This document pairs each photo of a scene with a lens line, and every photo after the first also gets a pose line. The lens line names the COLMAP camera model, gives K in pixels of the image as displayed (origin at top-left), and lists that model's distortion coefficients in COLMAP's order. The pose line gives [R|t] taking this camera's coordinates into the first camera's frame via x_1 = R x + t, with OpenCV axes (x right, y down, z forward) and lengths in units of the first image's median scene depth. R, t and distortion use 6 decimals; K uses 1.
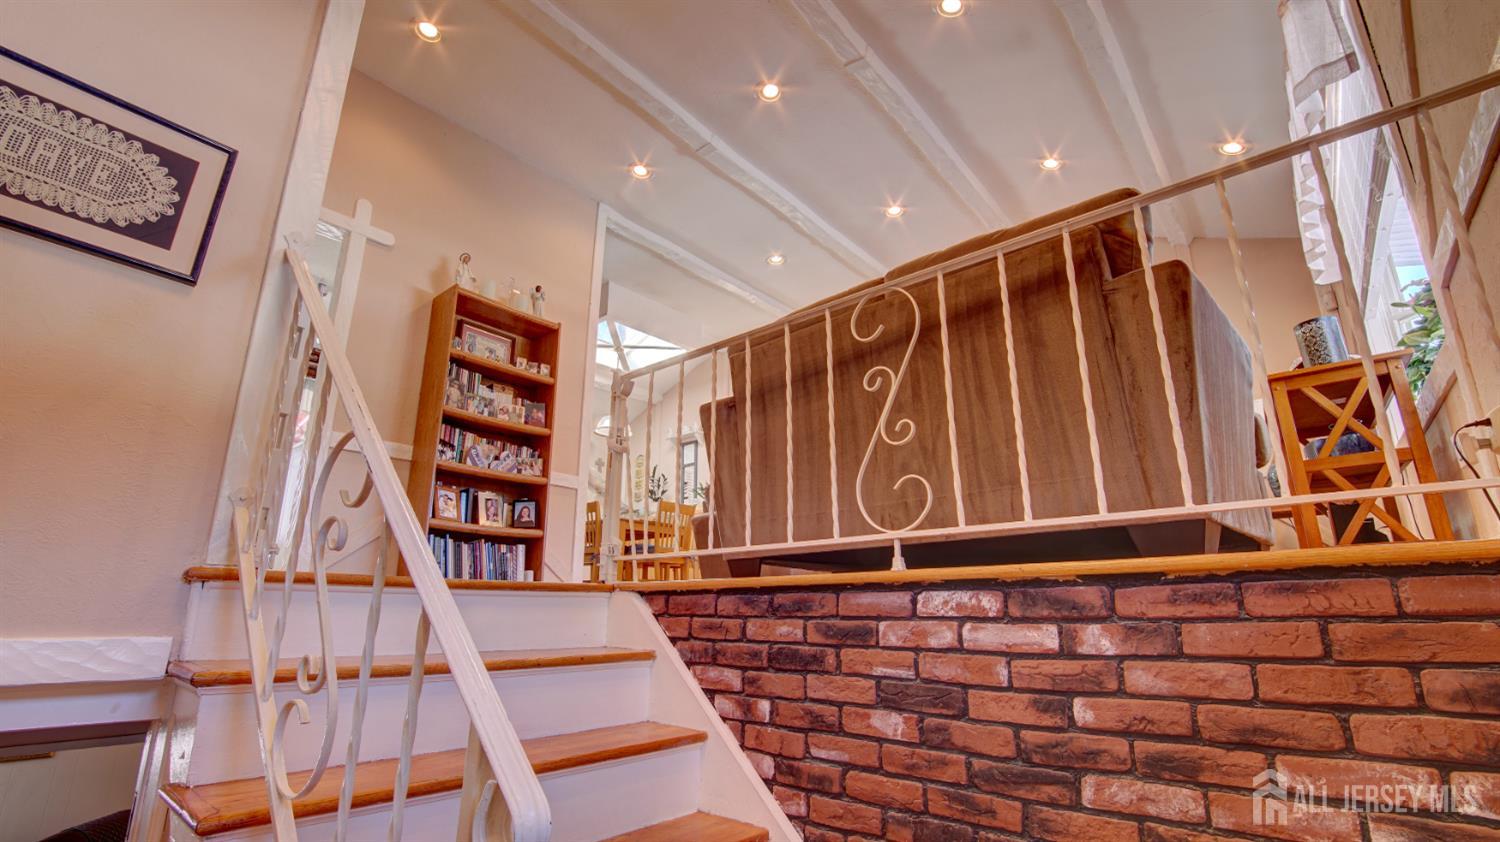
lens RADIAL K [[674.5, 0, 758.8], [0, 674.5, 420.7], [0, 0, 1]] dist [-0.043943, 0.012023]
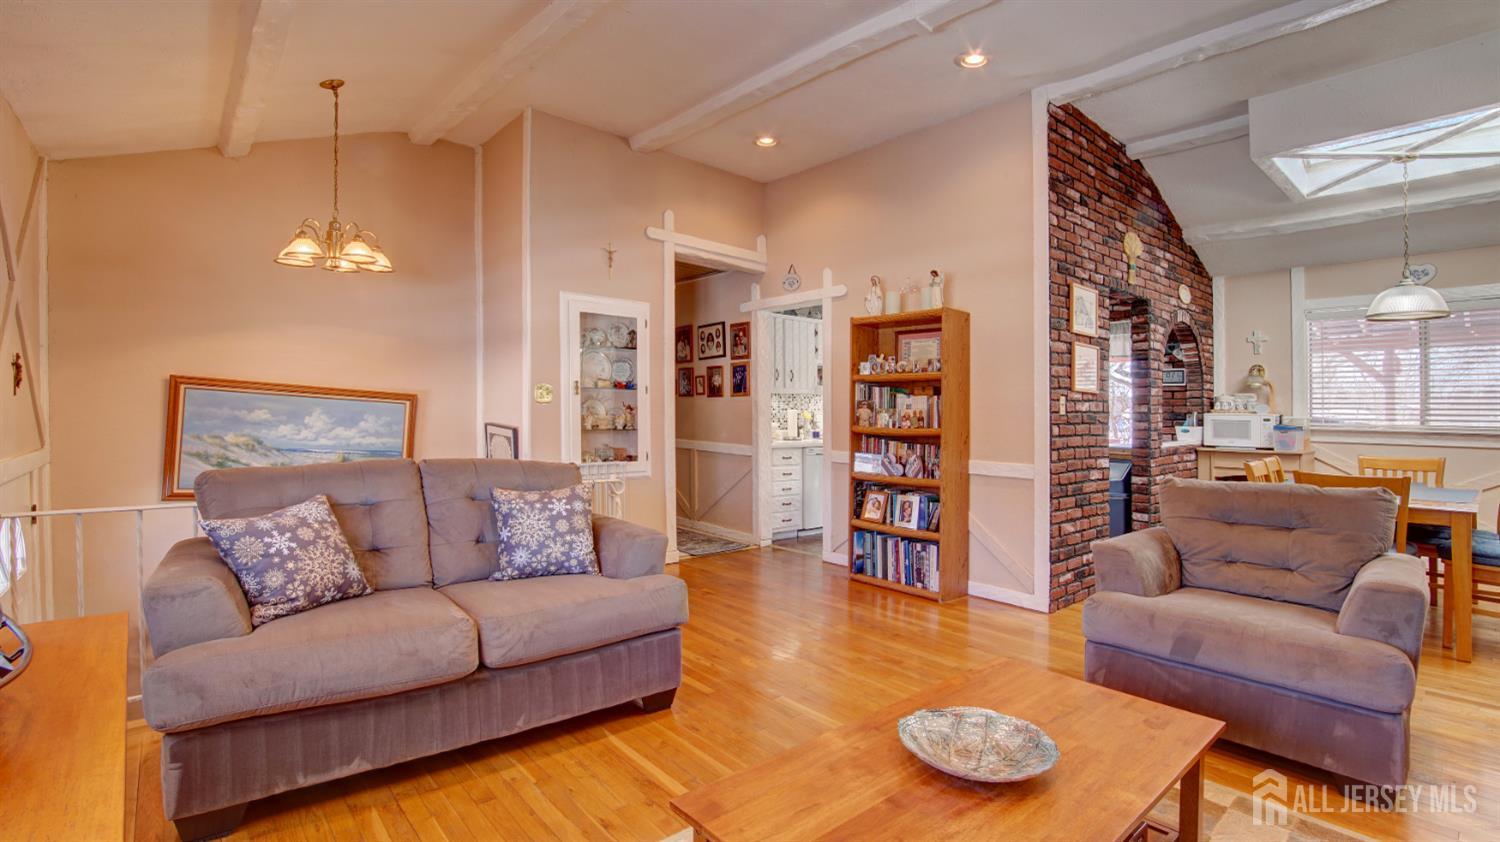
lens RADIAL K [[674.5, 0, 758.8], [0, 674.5, 420.7], [0, 0, 1]] dist [-0.043943, 0.012023]
pose [[-0.153248, 0.013131, -0.988101, 0.355964], [0.260066, 0.965199, -0.027508, -0.021036], [0.953352, -0.261187, -0.151329, 0.479801]]
